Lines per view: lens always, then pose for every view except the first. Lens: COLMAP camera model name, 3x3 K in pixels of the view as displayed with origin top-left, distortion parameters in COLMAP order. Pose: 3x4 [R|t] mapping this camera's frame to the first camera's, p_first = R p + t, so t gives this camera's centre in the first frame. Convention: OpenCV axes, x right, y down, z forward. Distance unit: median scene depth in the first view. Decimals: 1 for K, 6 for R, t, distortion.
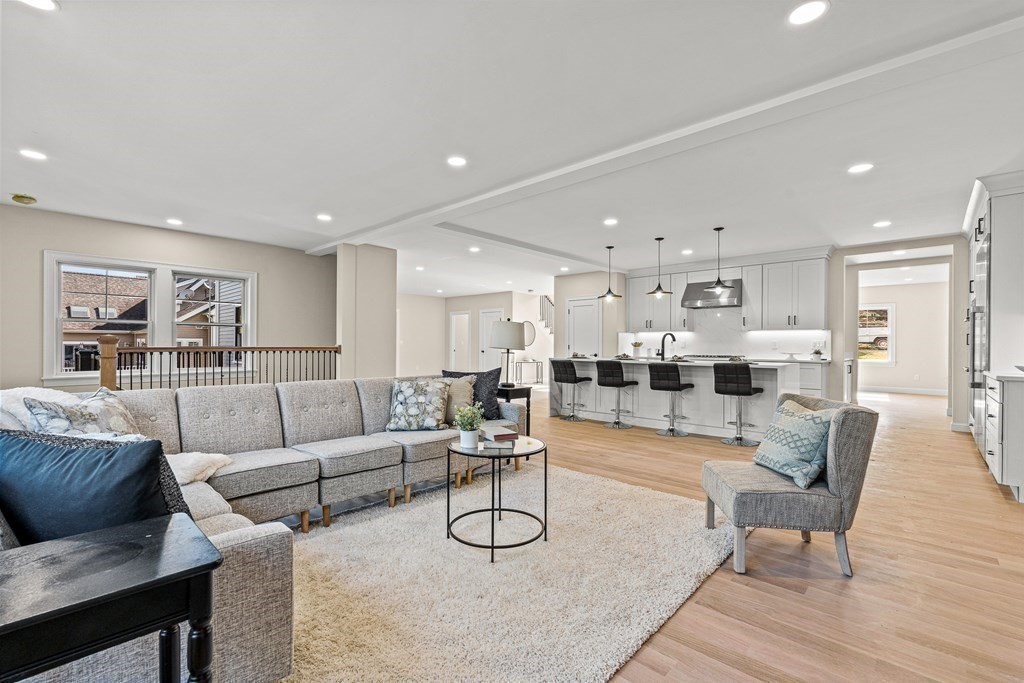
lens RADIAL K [[455.6, 0, 509.5], [0, 455.6, 342.7], [0, 0, 1]] dist [-0.002274, -0.000238]
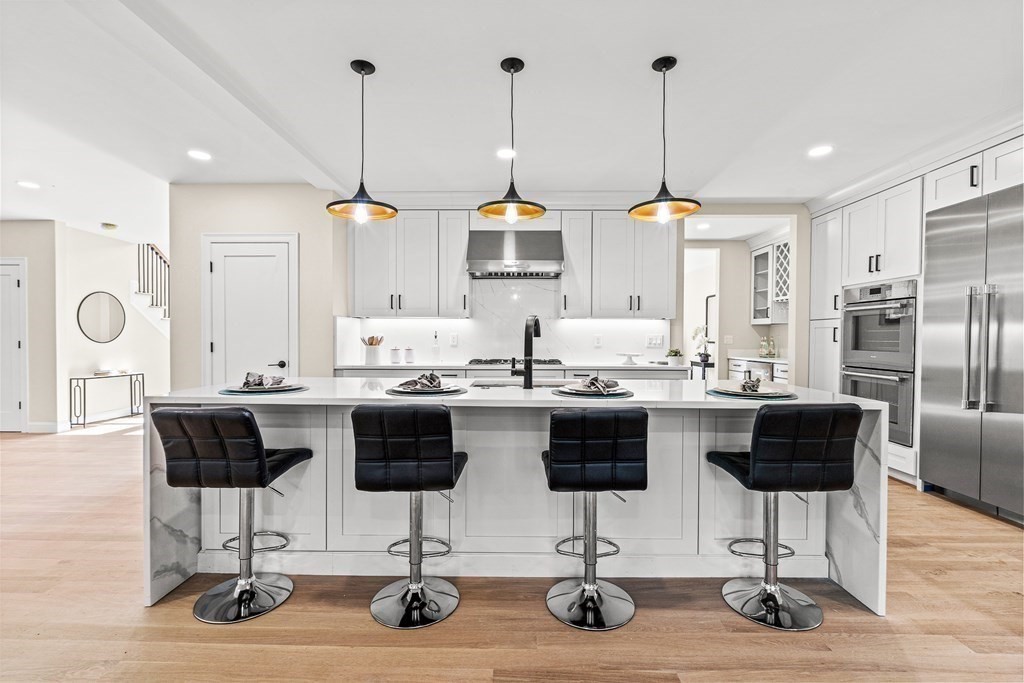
lens RADIAL K [[455.6, 0, 509.5], [0, 455.6, 342.7], [0, 0, 1]] dist [-0.002274, -0.000238]
pose [[0.743447, -0.010059, 0.668720, 0.066504], [-0.001746, 0.999854, 0.016981, -0.004207], [-0.668793, -0.013792, 0.743321, 0.635855]]
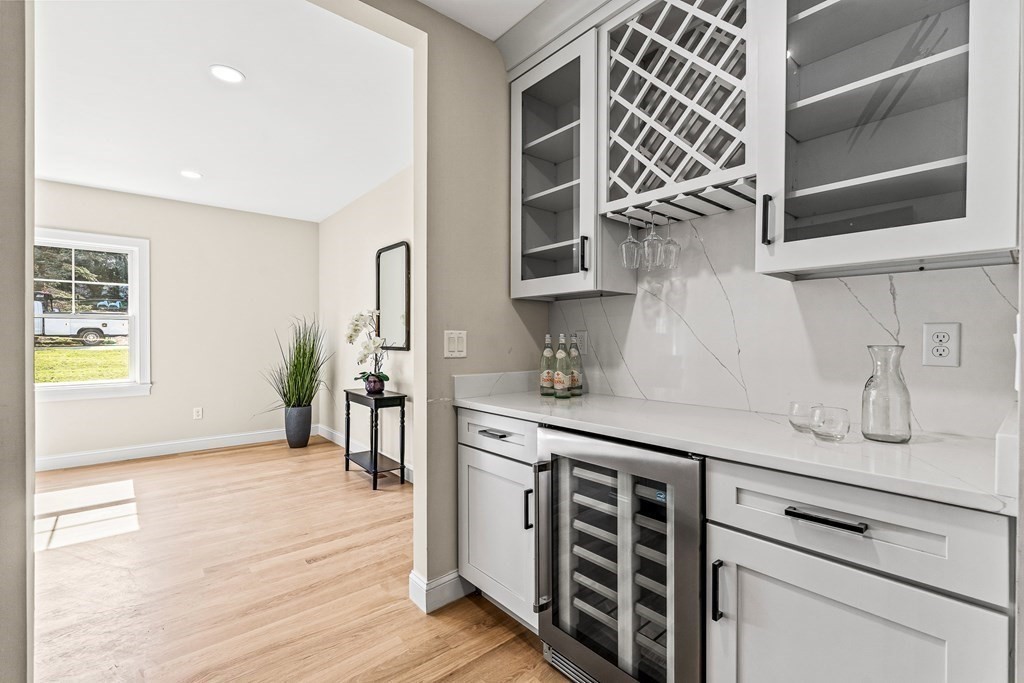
lens RADIAL K [[455.6, 0, 509.5], [0, 455.6, 342.7], [0, 0, 1]] dist [-0.002274, -0.000238]
pose [[0.129469, -0.014194, 0.991482, 0.726710], [-0.001371, 0.999894, 0.014493, -0.000057], [-0.991582, -0.003236, 0.129436, 0.950844]]
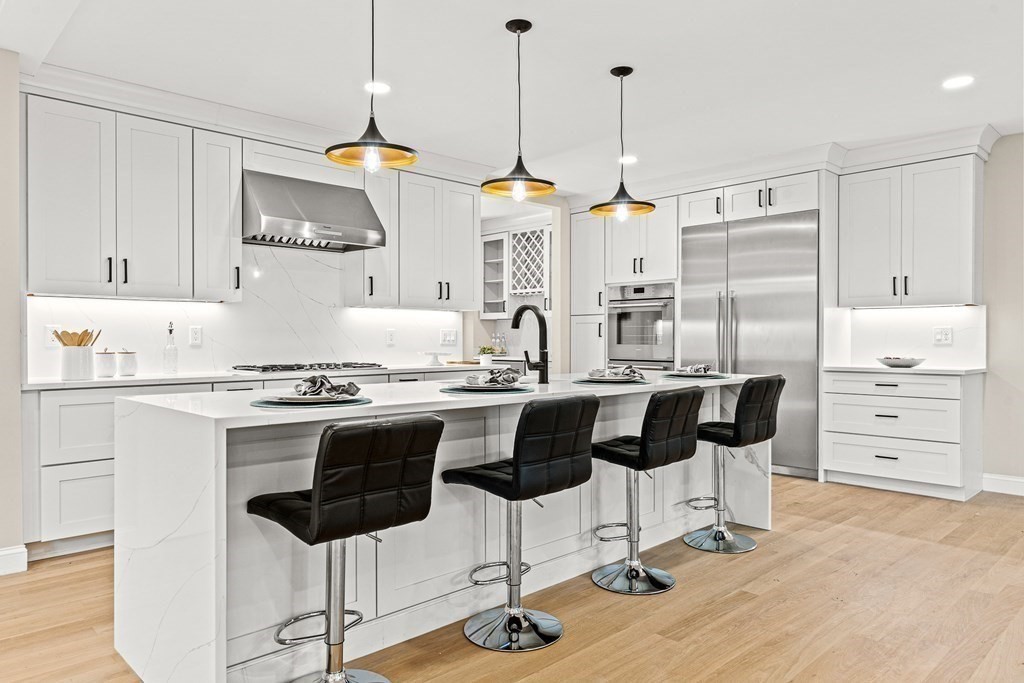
lens RADIAL K [[683.5, 0, 512.3], [0, 683.5, 346.6], [0, 0, 1]] dist [-0.005692, -0.000781]
pose [[0.056789, -0.017144, 0.998239, -0.158836], [-0.000692, 0.999852, 0.017211, 0.001547], [-0.998386, -0.001668, 0.056769, 0.864538]]
